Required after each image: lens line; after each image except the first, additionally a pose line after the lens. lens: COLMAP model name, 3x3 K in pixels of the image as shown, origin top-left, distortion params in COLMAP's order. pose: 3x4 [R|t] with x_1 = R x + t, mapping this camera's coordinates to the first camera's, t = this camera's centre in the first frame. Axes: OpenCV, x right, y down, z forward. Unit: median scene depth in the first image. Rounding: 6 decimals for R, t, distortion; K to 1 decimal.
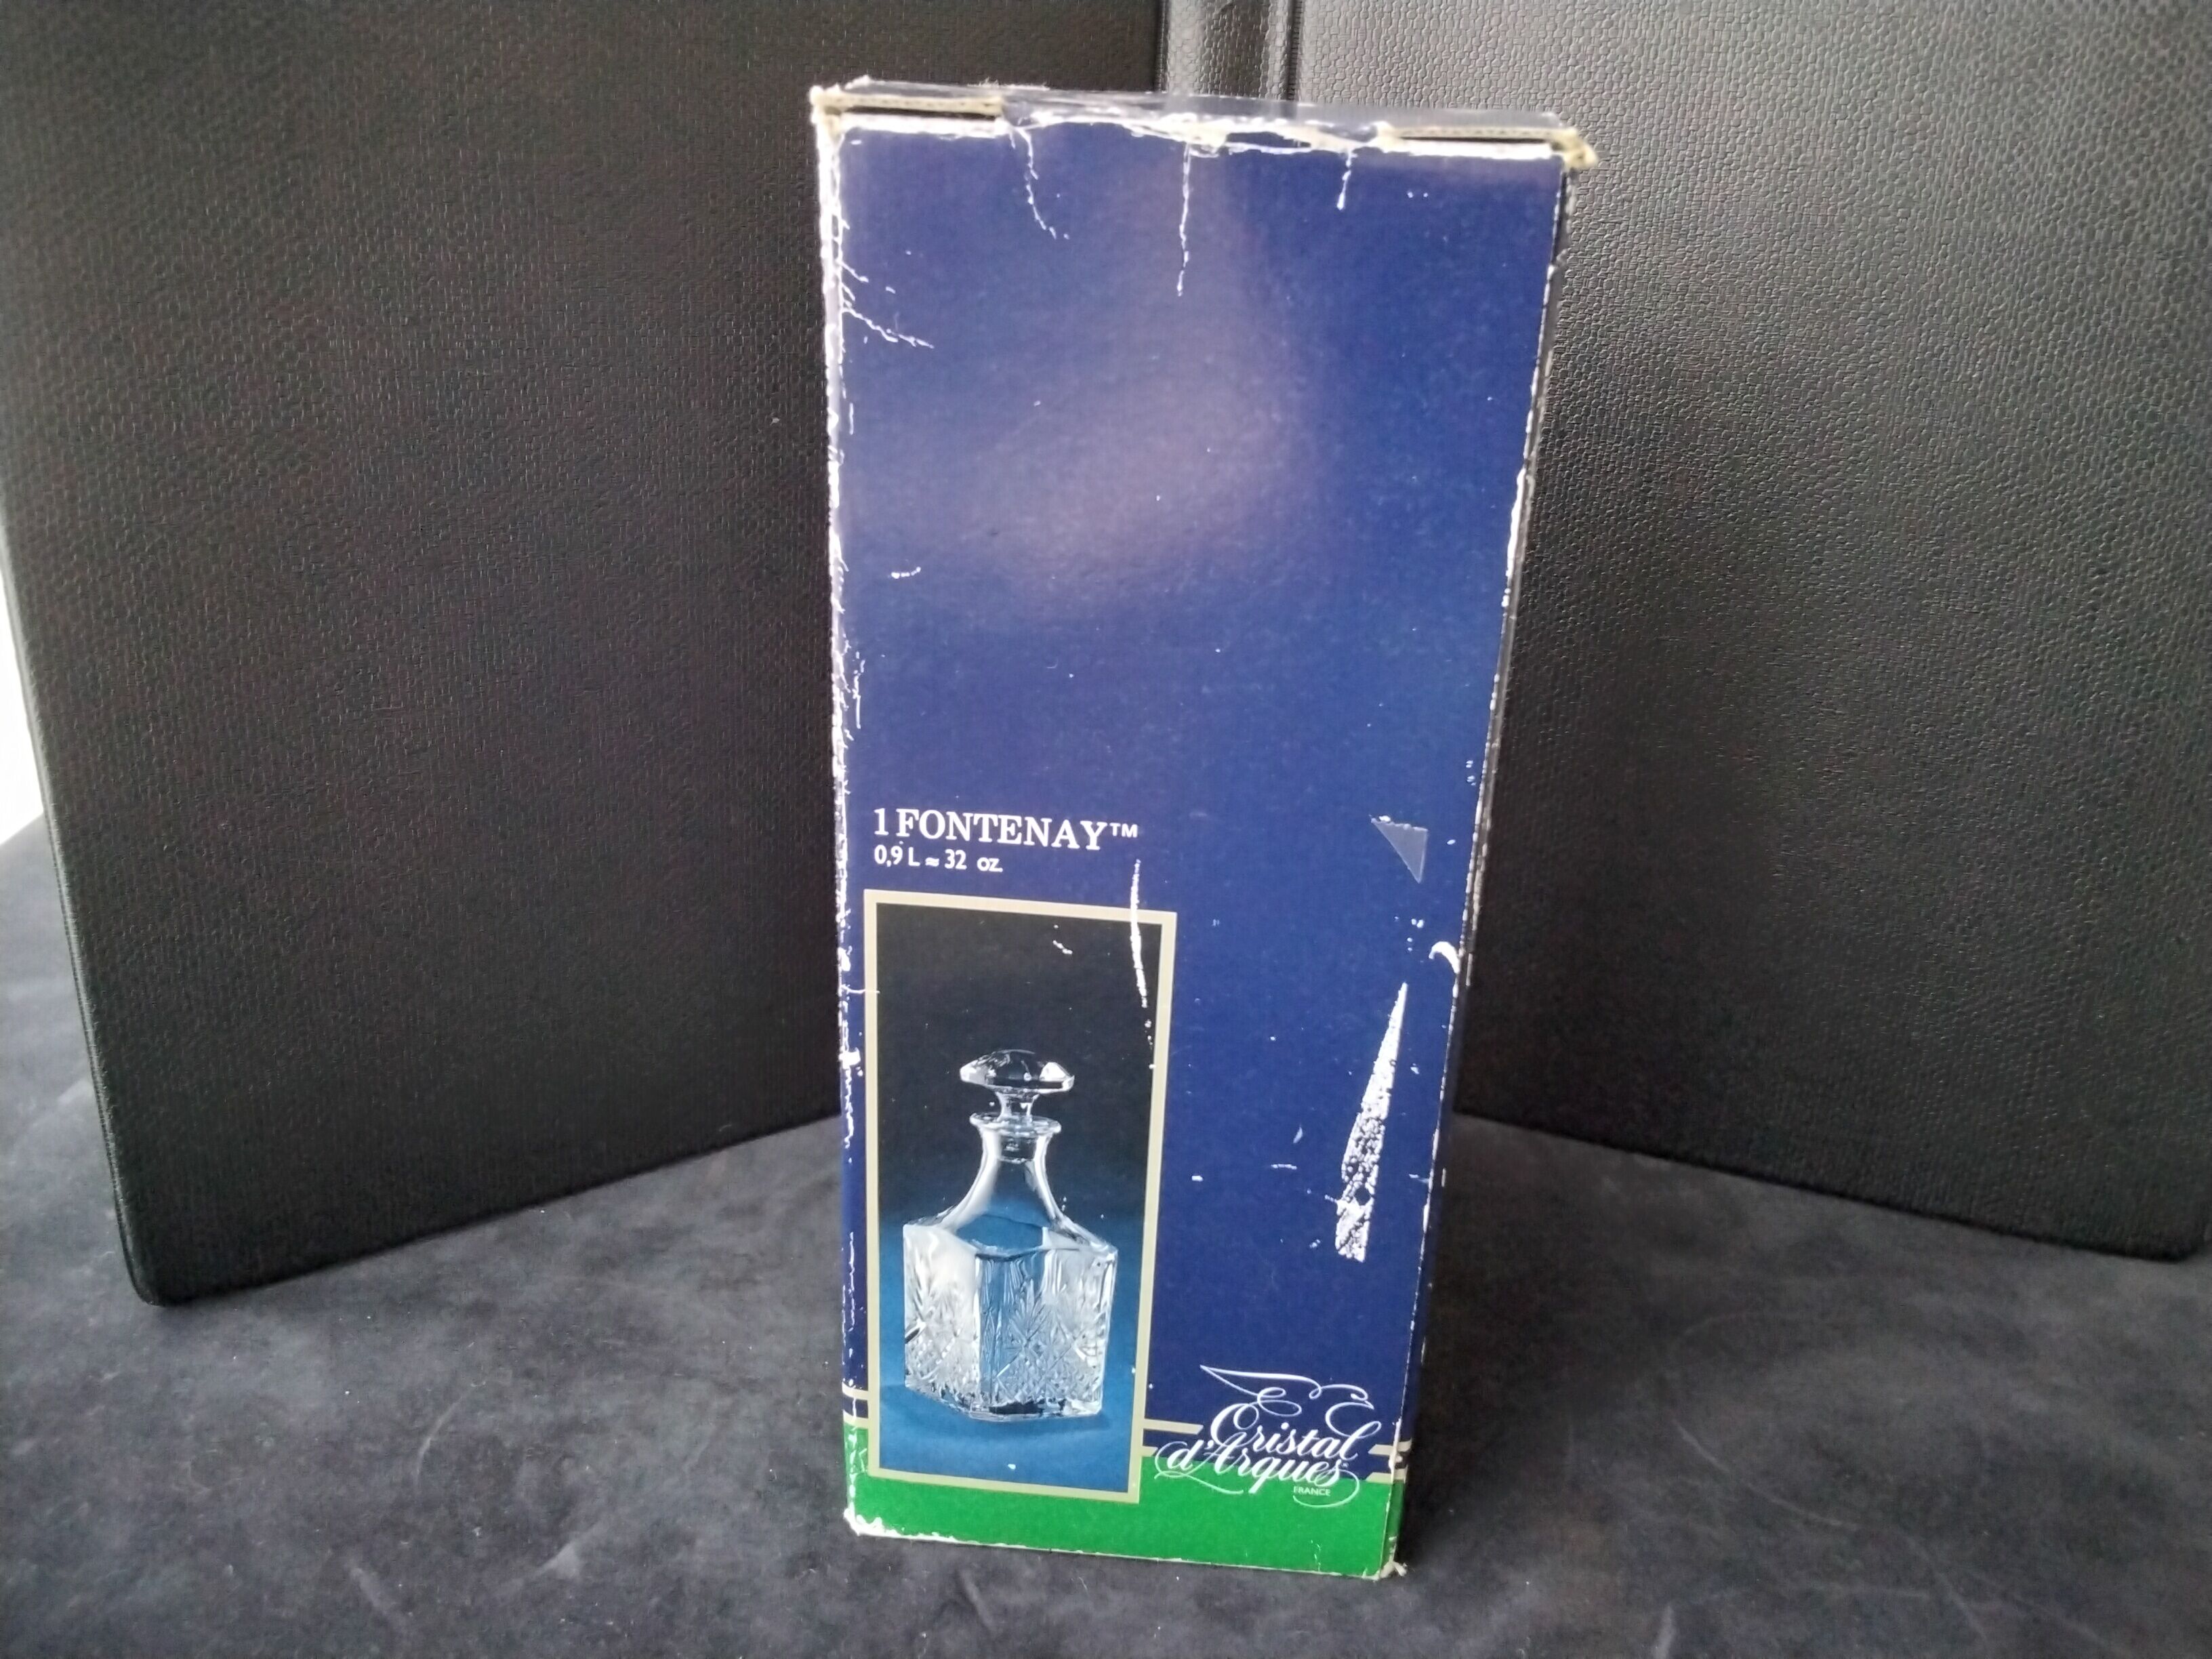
lens RADIAL K [[1765.8, 0, 1106.0], [0, 1765.8, 829.5], [0, 0, 1]] dist [0.007714, -0.037337]
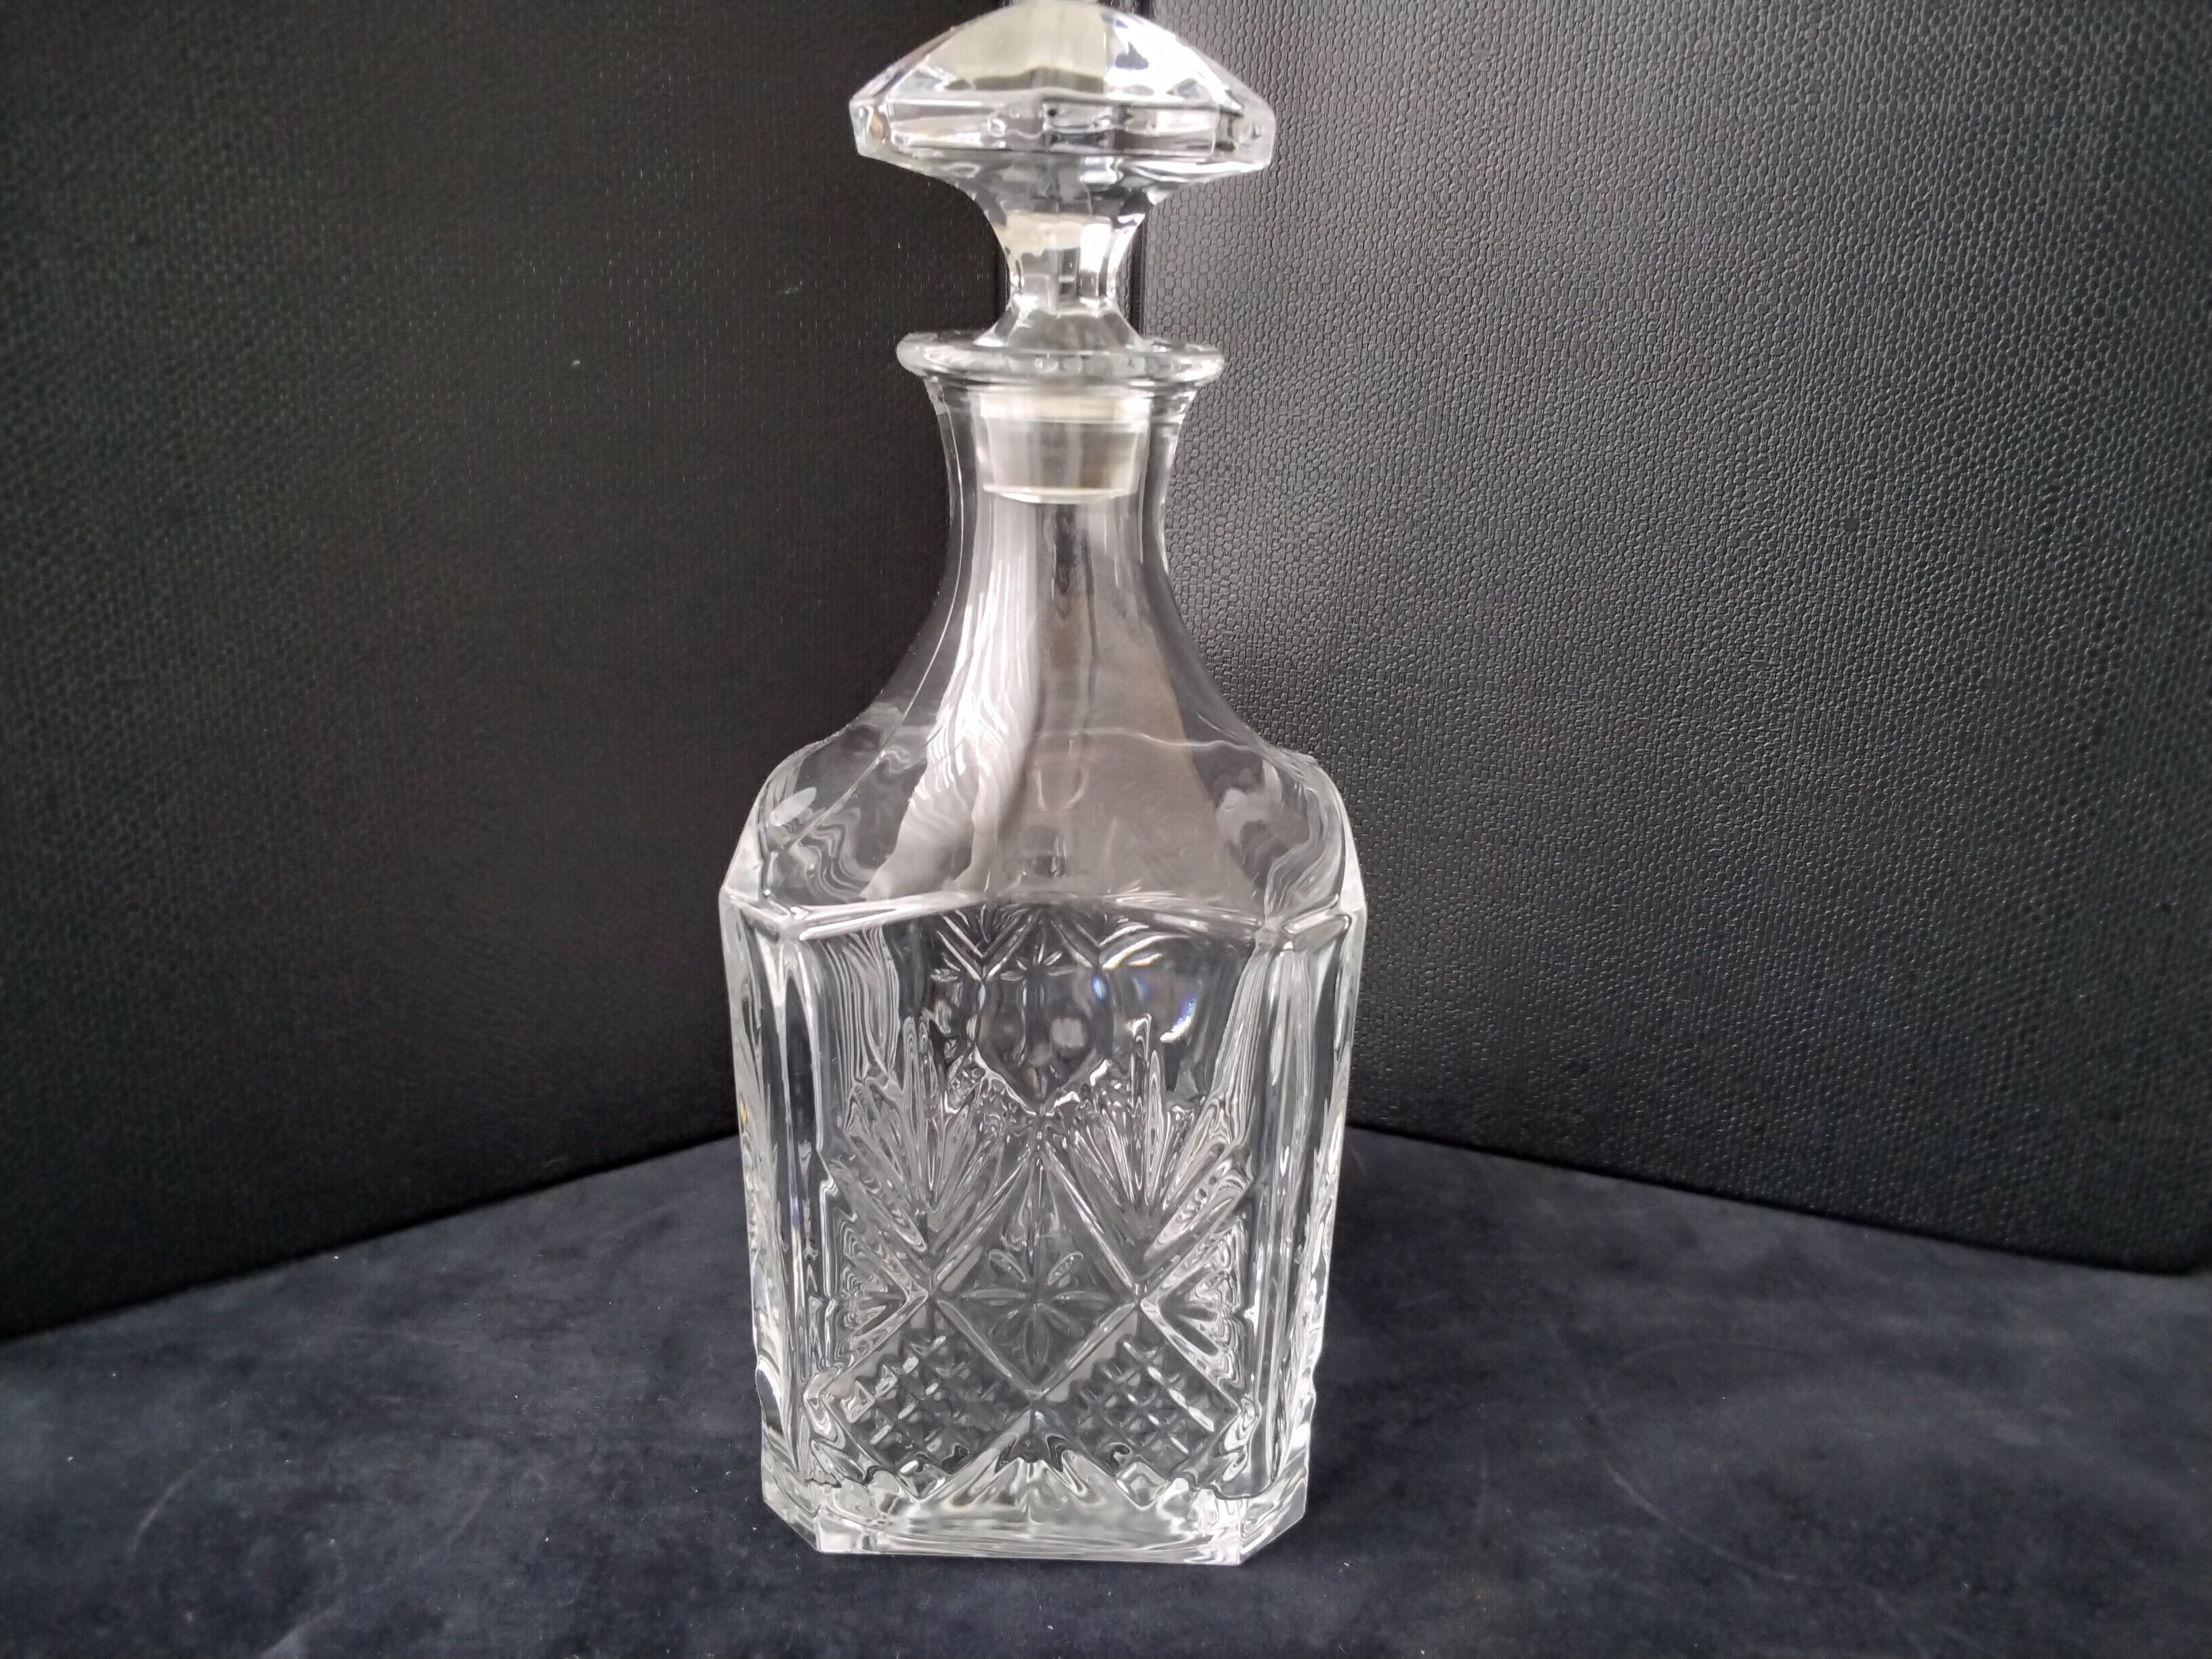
lens RADIAL K [[1765.8, 0, 1106.0], [0, 1765.8, 829.5], [0, 0, 1]] dist [0.007714, -0.037337]
pose [[0.999729, -0.023002, -0.003535, 0.085779], [0.022791, 0.998426, -0.051246, 0.062366], [0.004709, 0.051151, 0.998680, 0.116357]]
